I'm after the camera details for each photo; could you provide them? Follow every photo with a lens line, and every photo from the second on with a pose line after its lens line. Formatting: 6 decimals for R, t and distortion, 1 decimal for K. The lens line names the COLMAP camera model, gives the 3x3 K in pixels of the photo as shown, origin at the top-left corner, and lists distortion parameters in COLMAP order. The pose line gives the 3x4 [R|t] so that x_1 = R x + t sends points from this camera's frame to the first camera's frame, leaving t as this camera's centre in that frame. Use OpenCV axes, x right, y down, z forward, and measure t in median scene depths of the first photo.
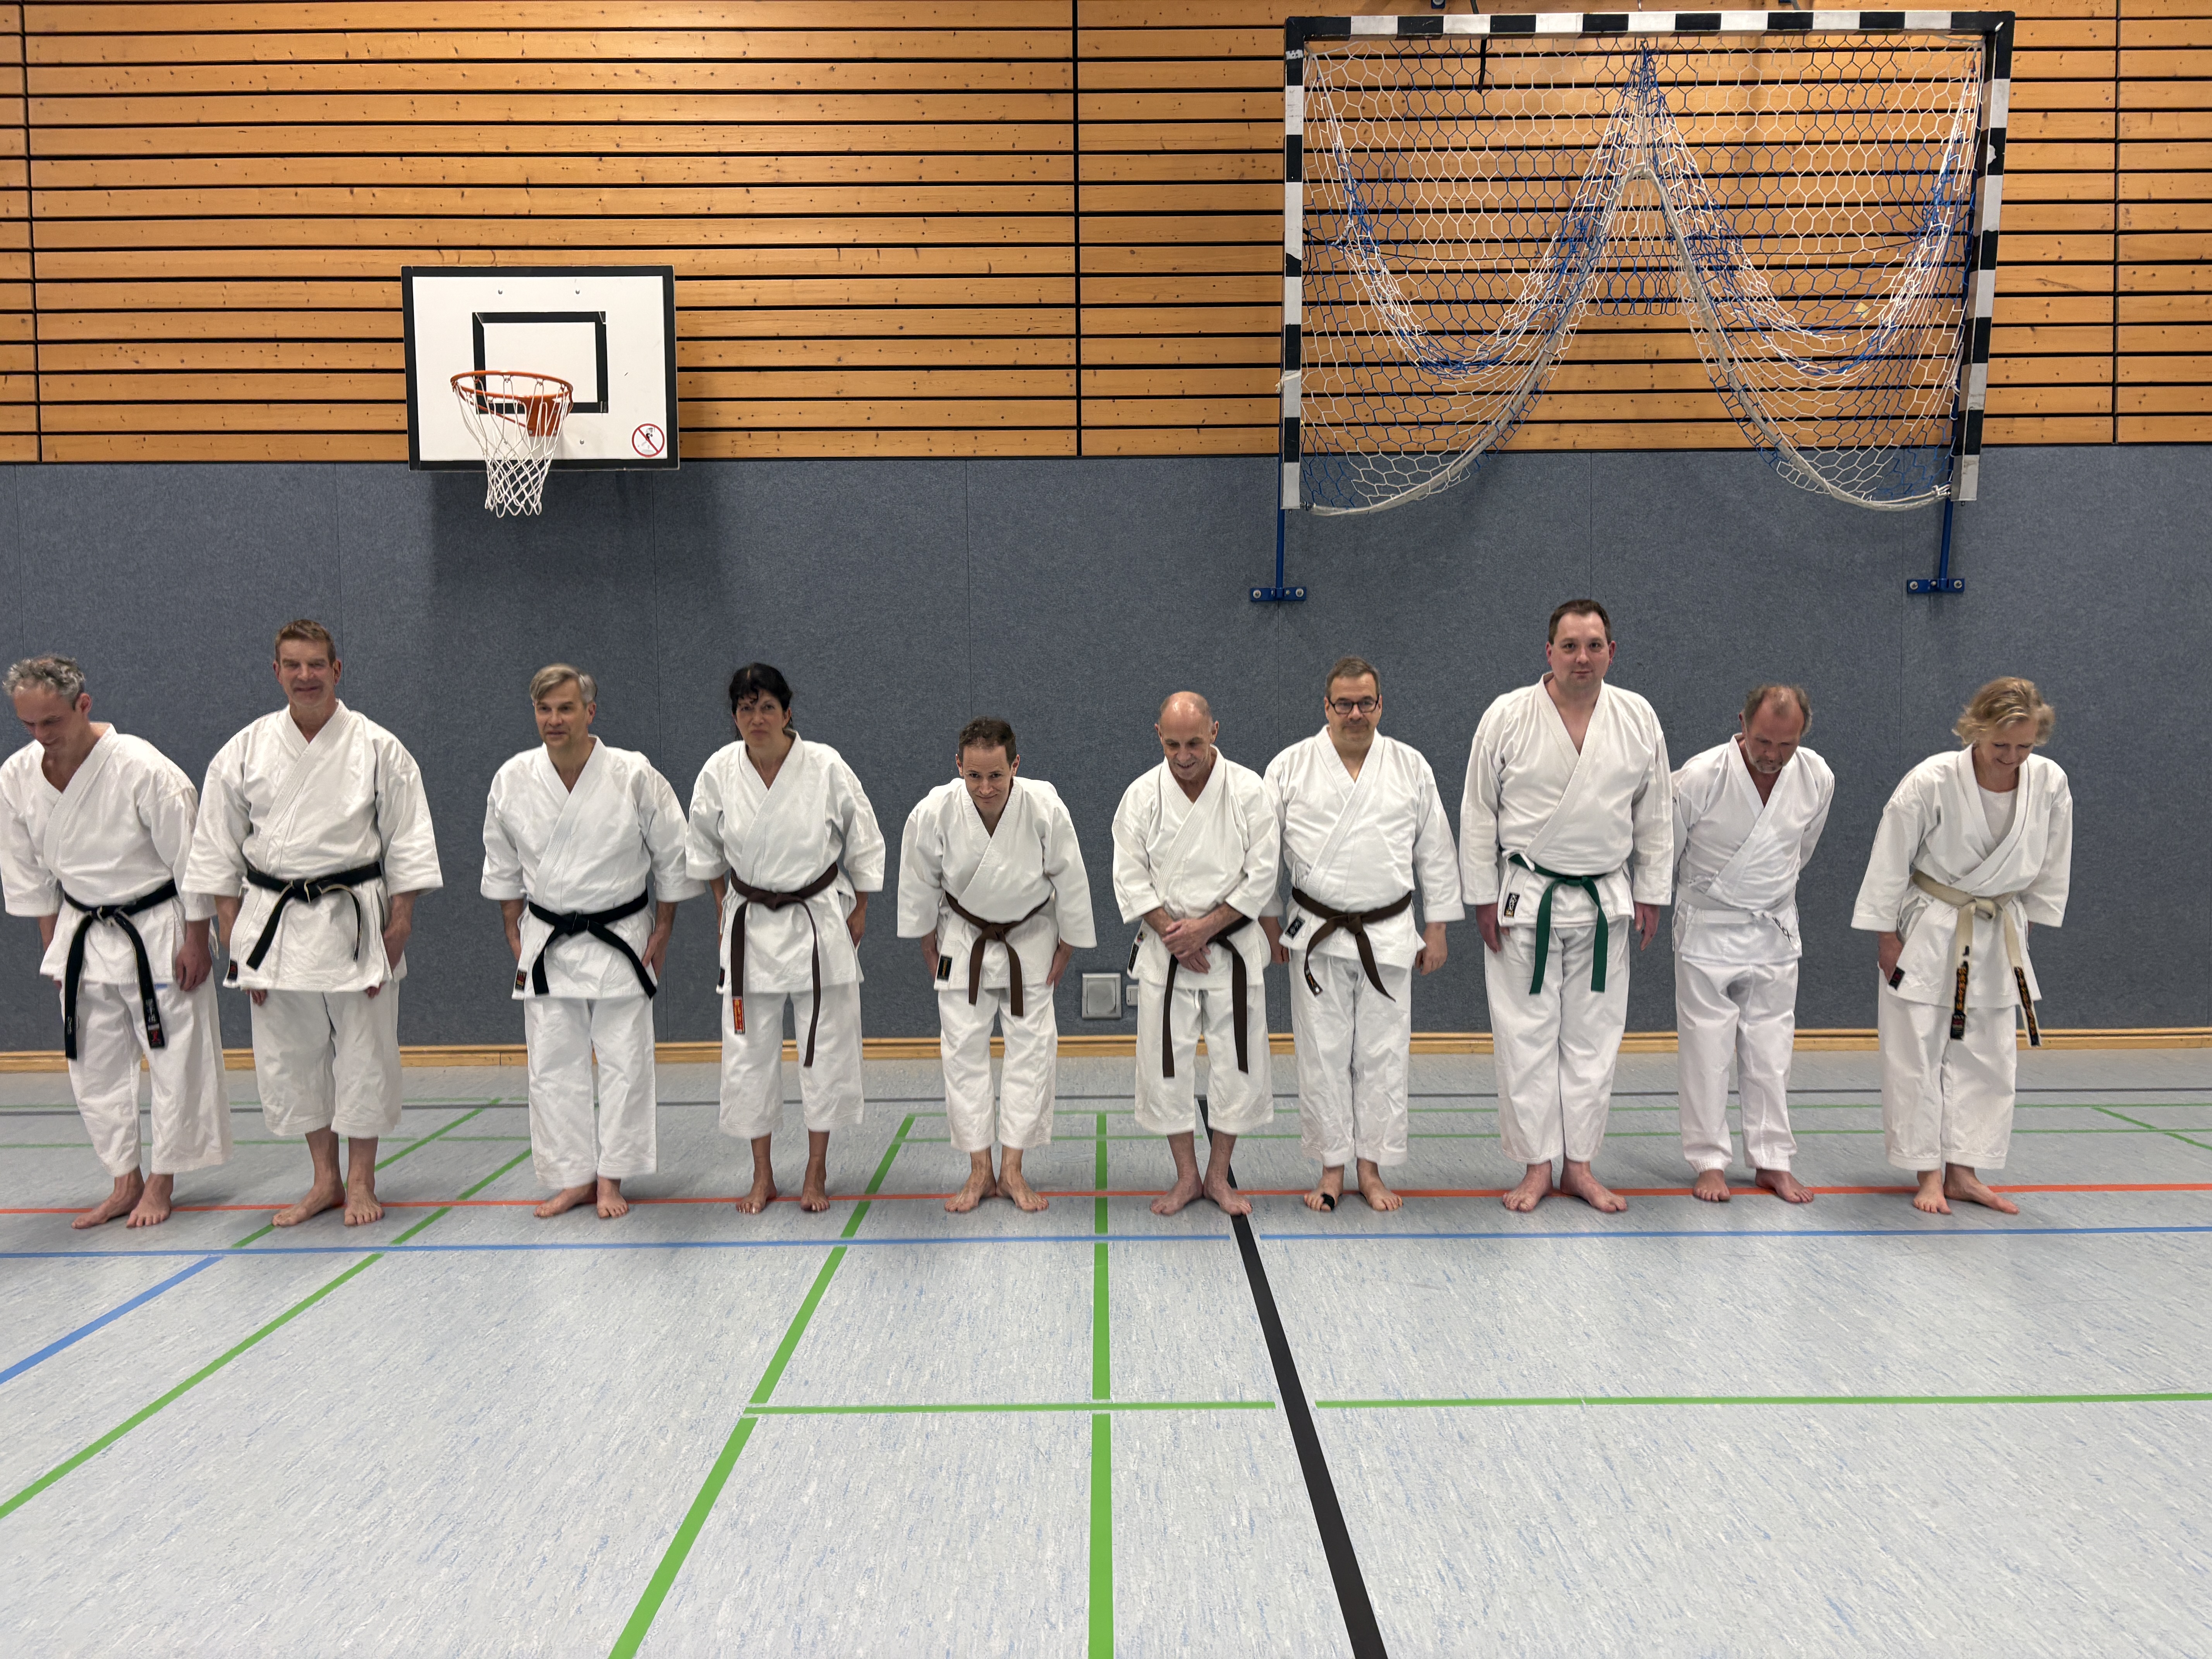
lens RADIAL K [[1662.6, 0, 1109.5], [0, 1662.6, 831.6], [0, 0, 1]] dist [0.029635, -0.000556]
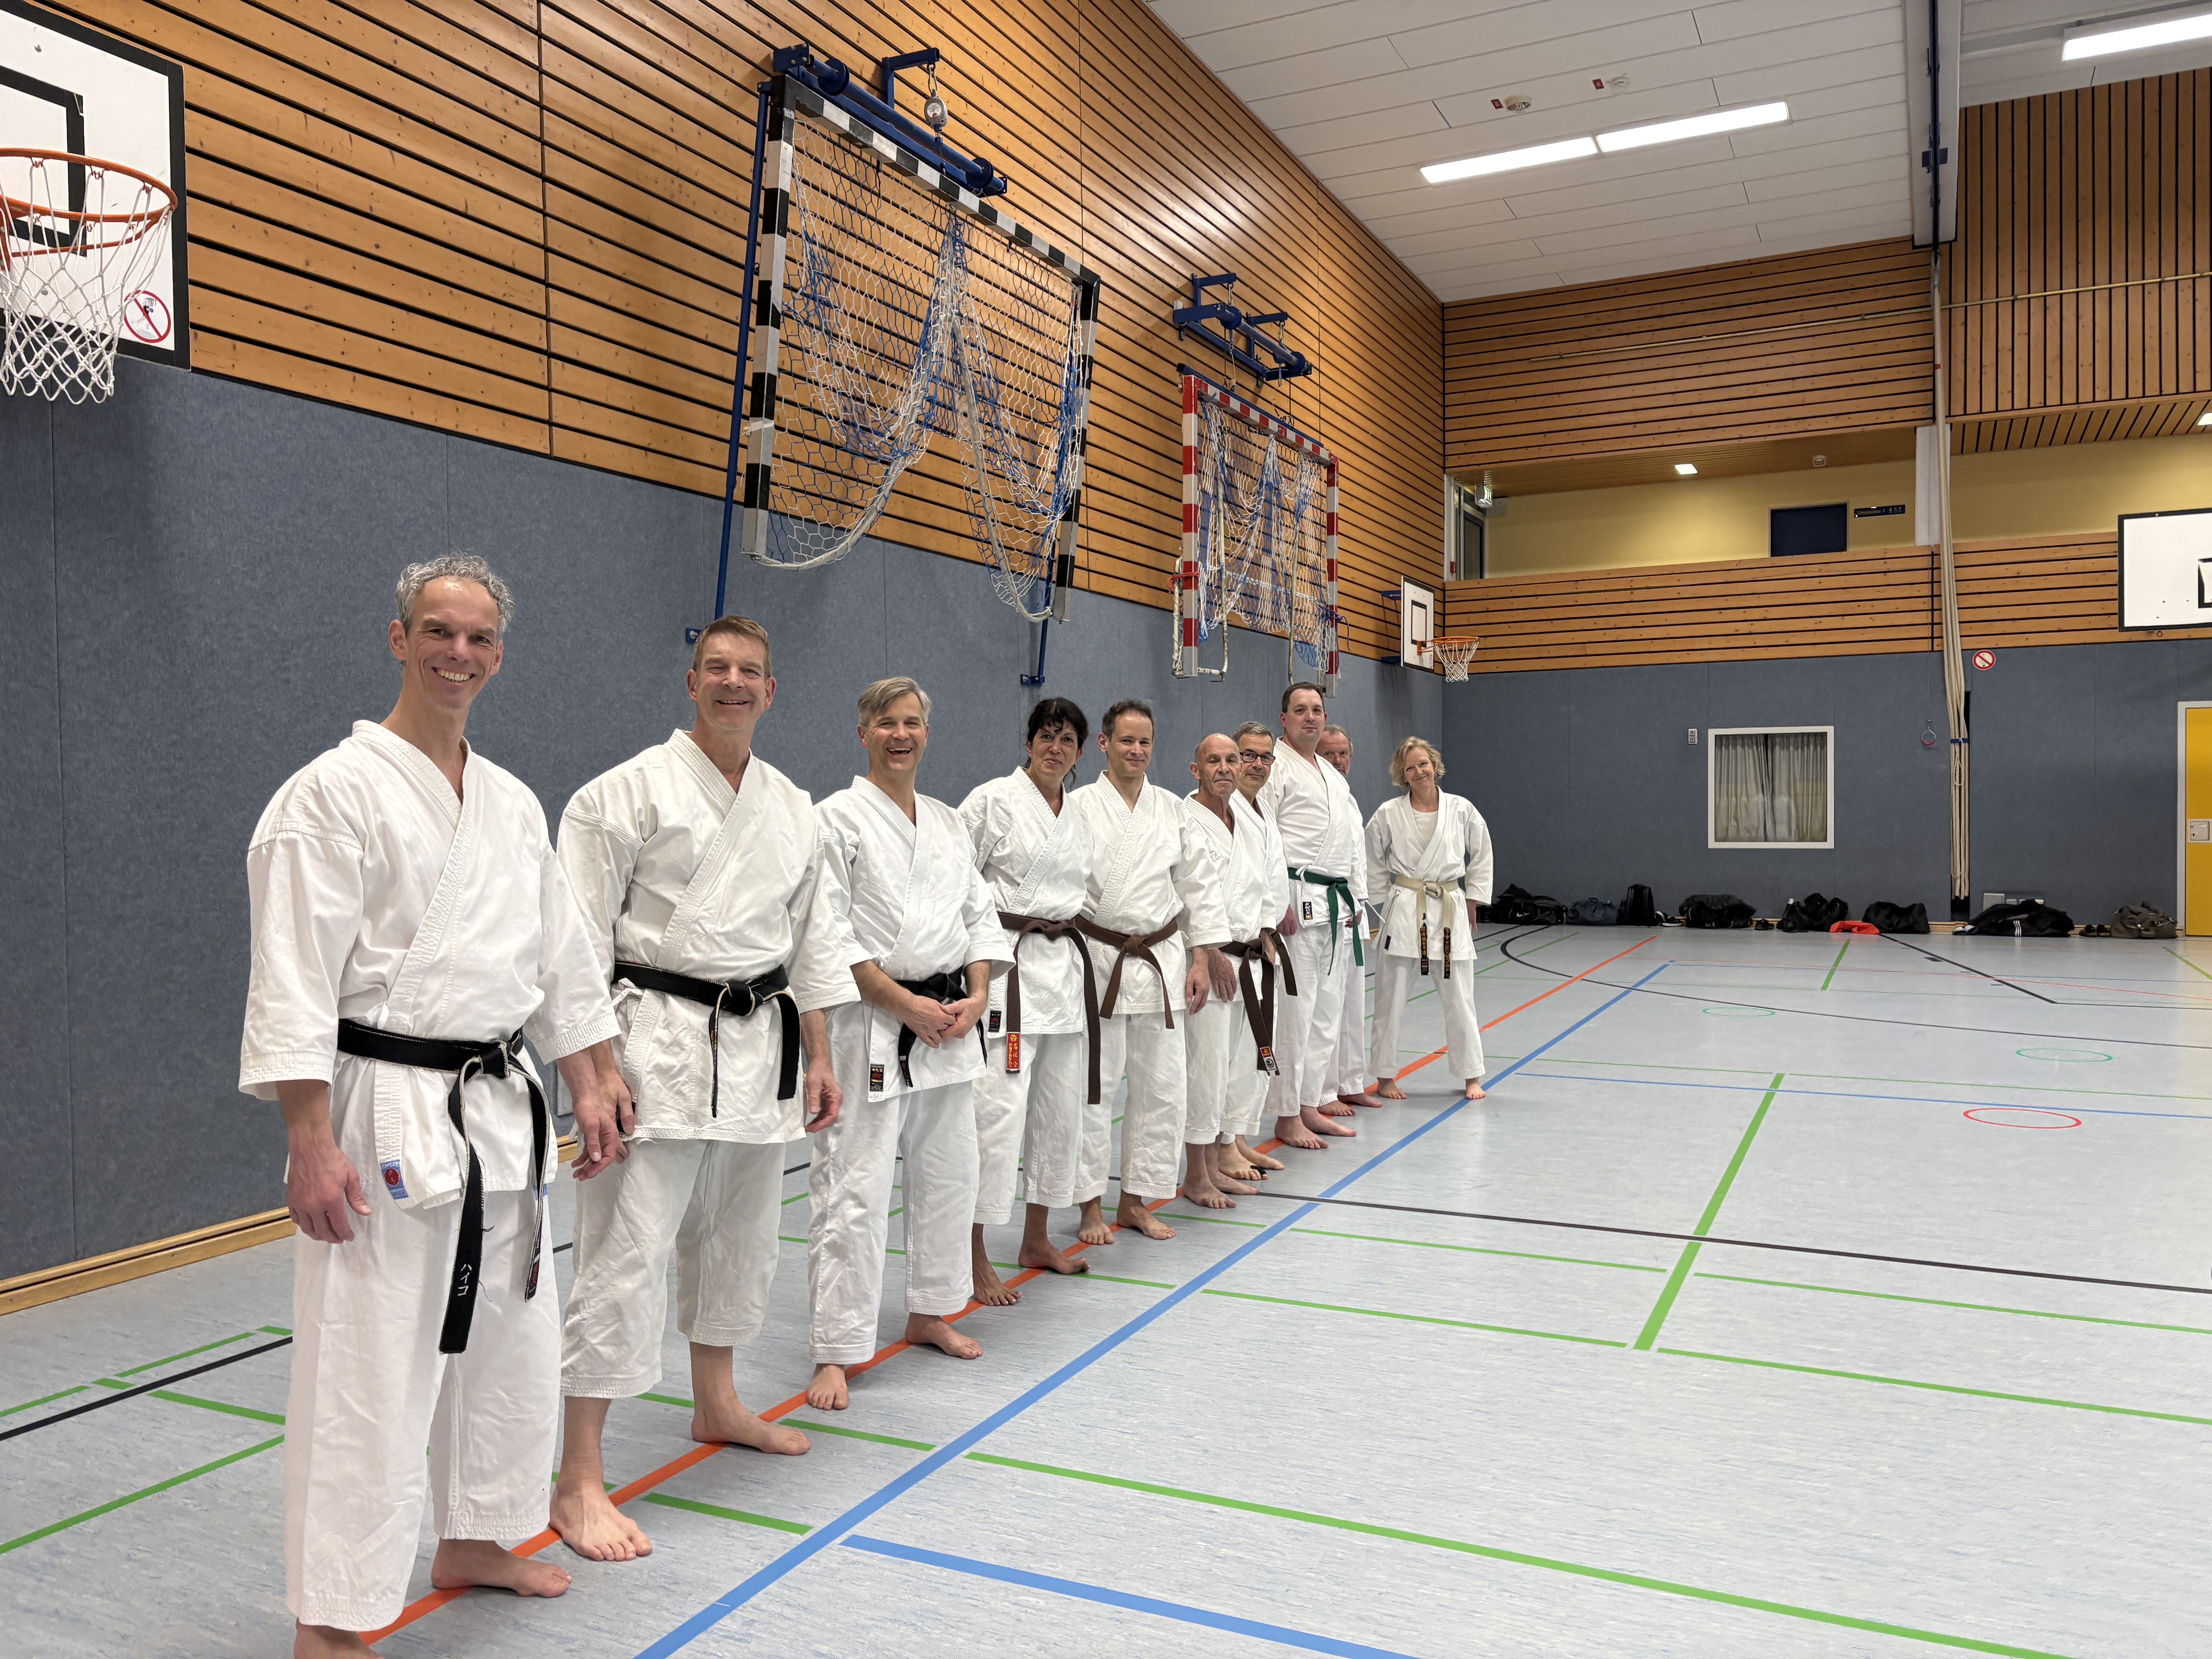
lens RADIAL K [[1662.6, 0, 1112.8], [0, 1662.6, 815.9], [0, 0, 1]] dist [0.029635, -0.000556]
pose [[0.436931, -0.006385, 0.899472, -0.700866], [0.043403, 0.998960, -0.013992, -0.015776], [-0.898447, 0.045153, 0.436753, 0.387353]]
